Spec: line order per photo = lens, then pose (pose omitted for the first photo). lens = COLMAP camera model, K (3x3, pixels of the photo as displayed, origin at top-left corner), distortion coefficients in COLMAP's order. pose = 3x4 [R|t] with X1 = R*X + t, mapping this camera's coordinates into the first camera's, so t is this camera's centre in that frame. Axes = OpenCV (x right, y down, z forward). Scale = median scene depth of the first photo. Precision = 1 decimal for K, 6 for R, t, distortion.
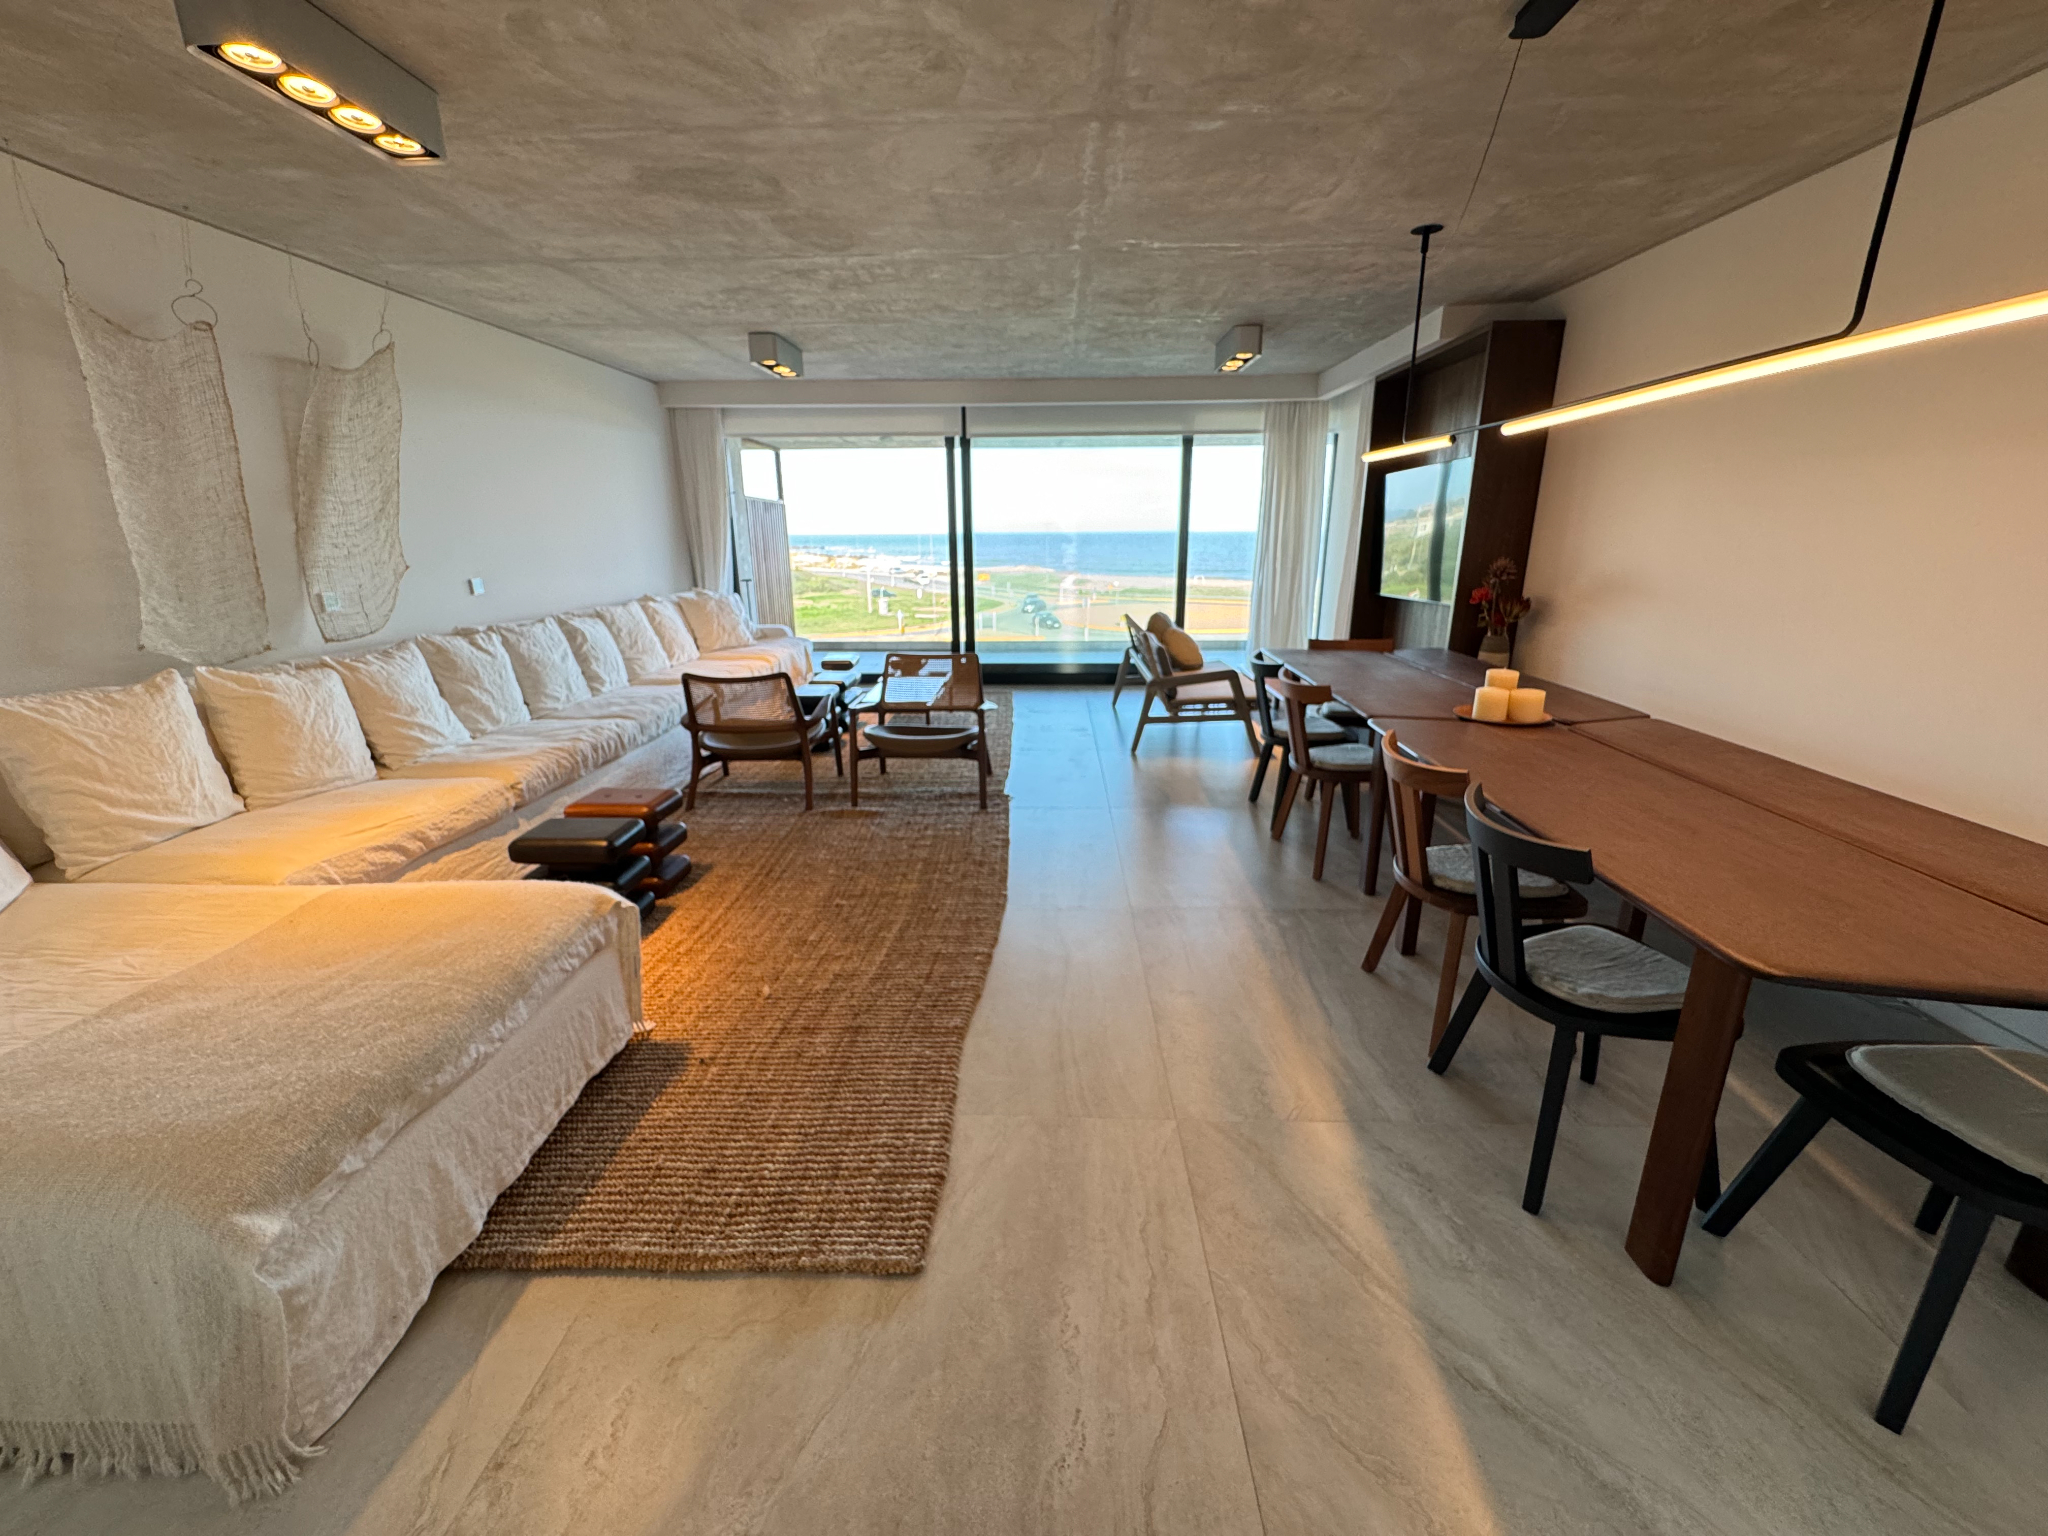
lens RADIAL K [[825.3, 0, 1023.1], [0, 825.3, 764.0], [0, 0, 1]] dist [-0.004649, 0.001543]
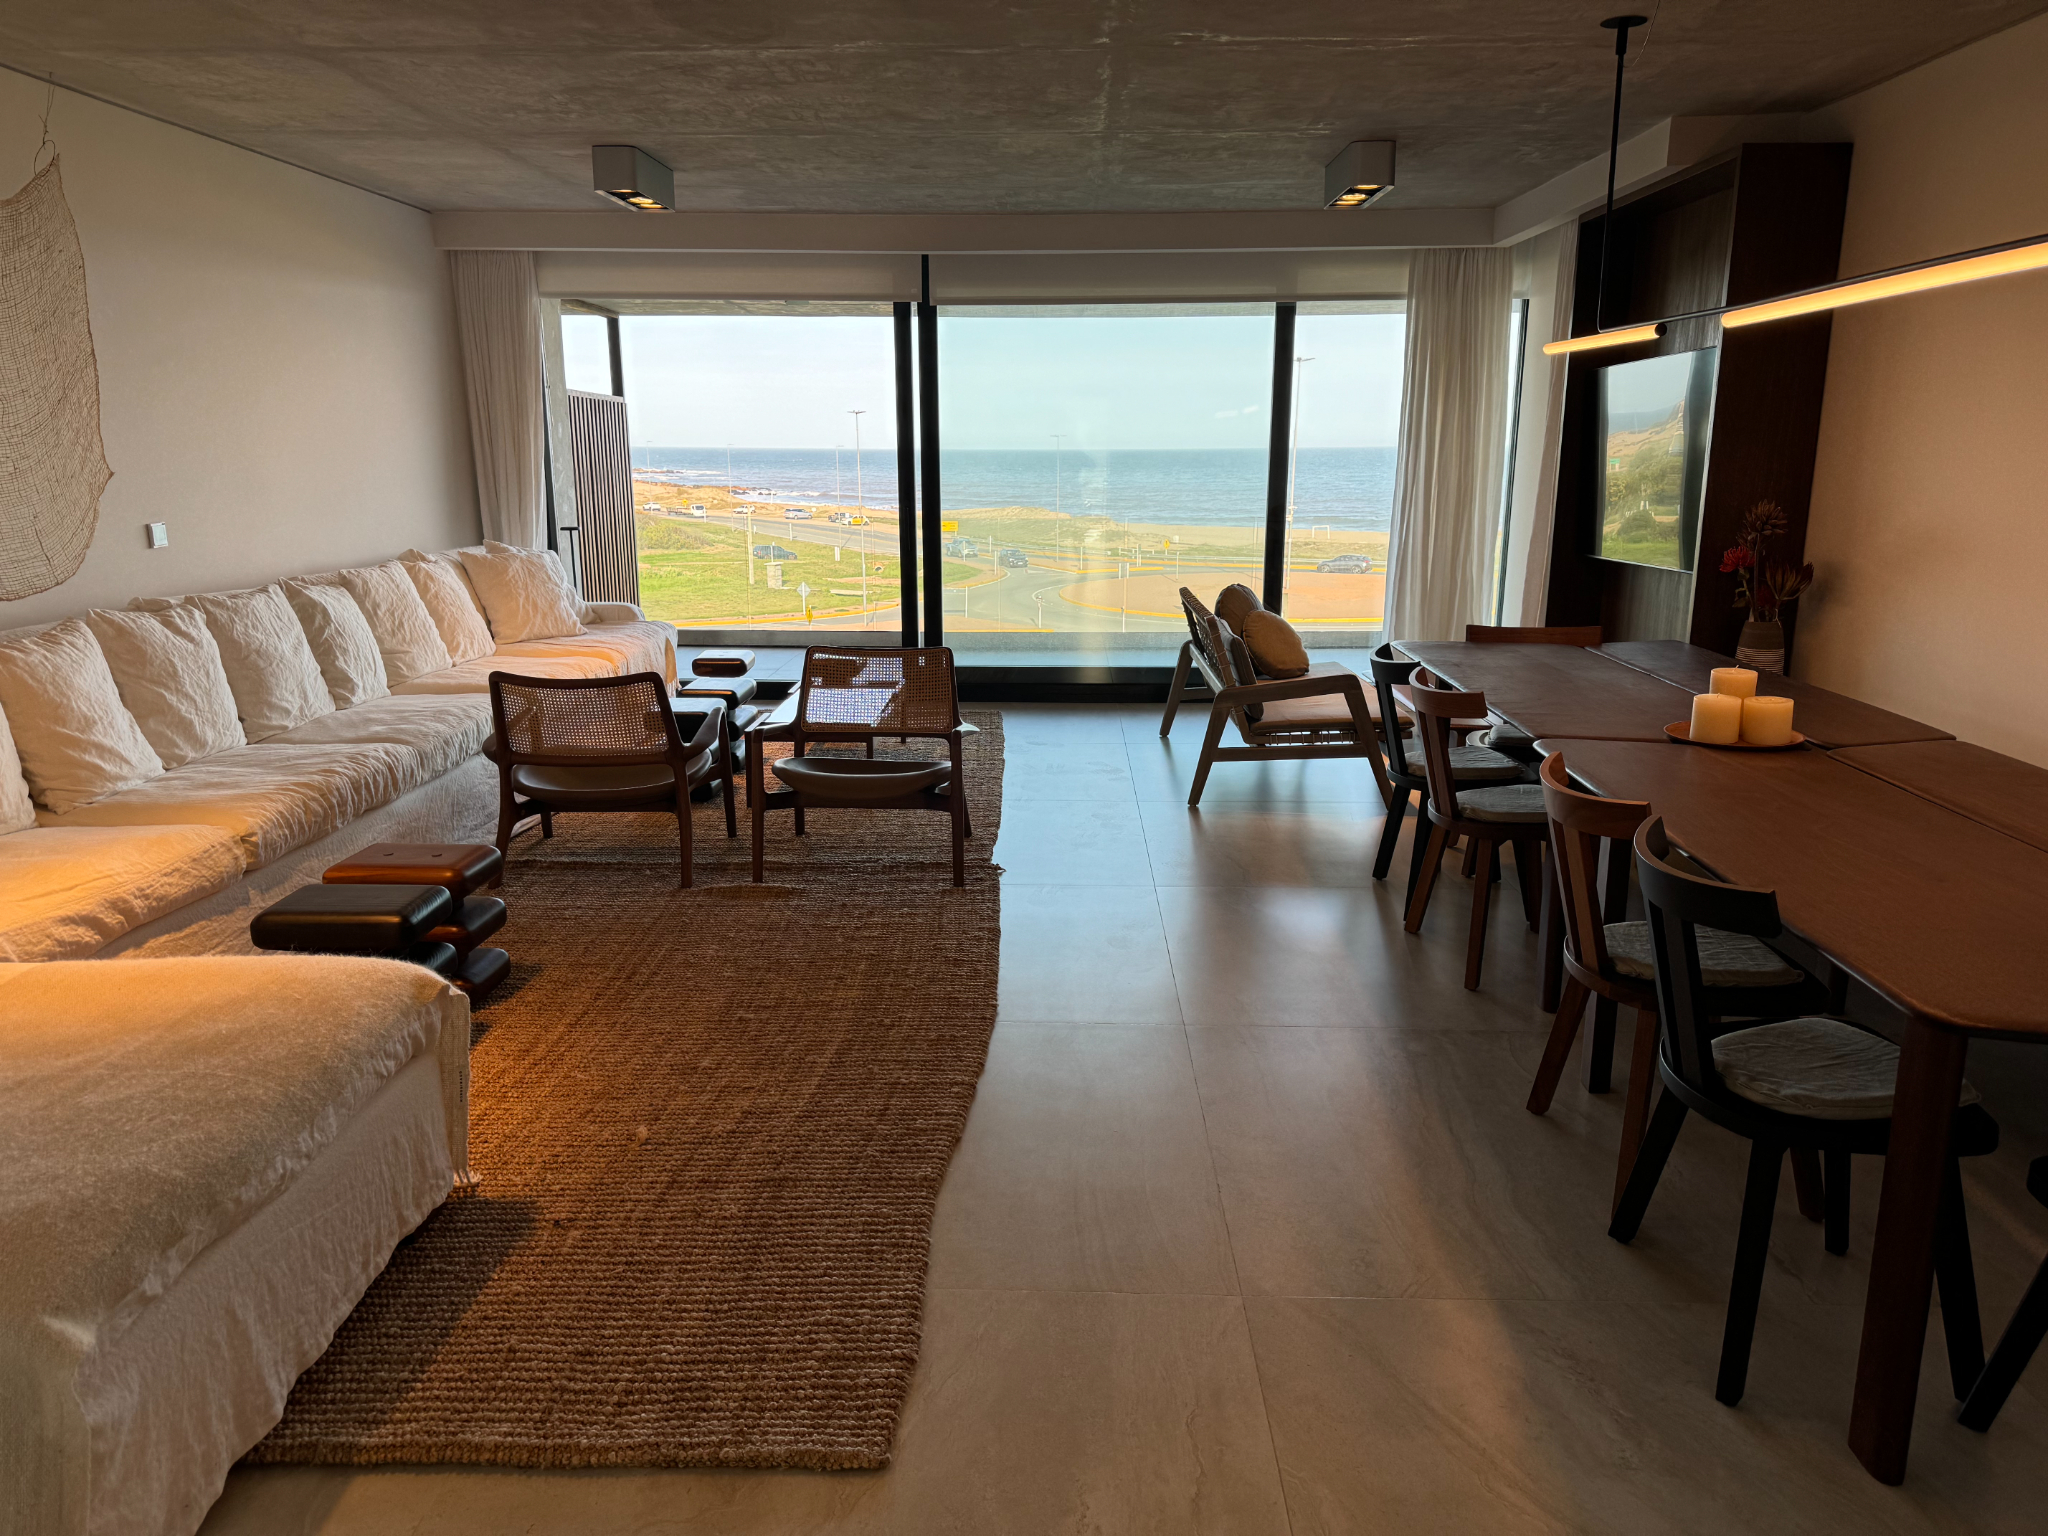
lens RADIAL K [[1441.4, 0, 1029.6], [0, 1441.4, 780.3], [0, 0, 1]] dist [0.018875, -0.026758]
pose [[0.999935, 0.004500, 0.010433, -0.005669], [-0.003997, 0.998851, -0.047763, 0.028878], [-0.010636, 0.047719, 0.998804, -0.138738]]
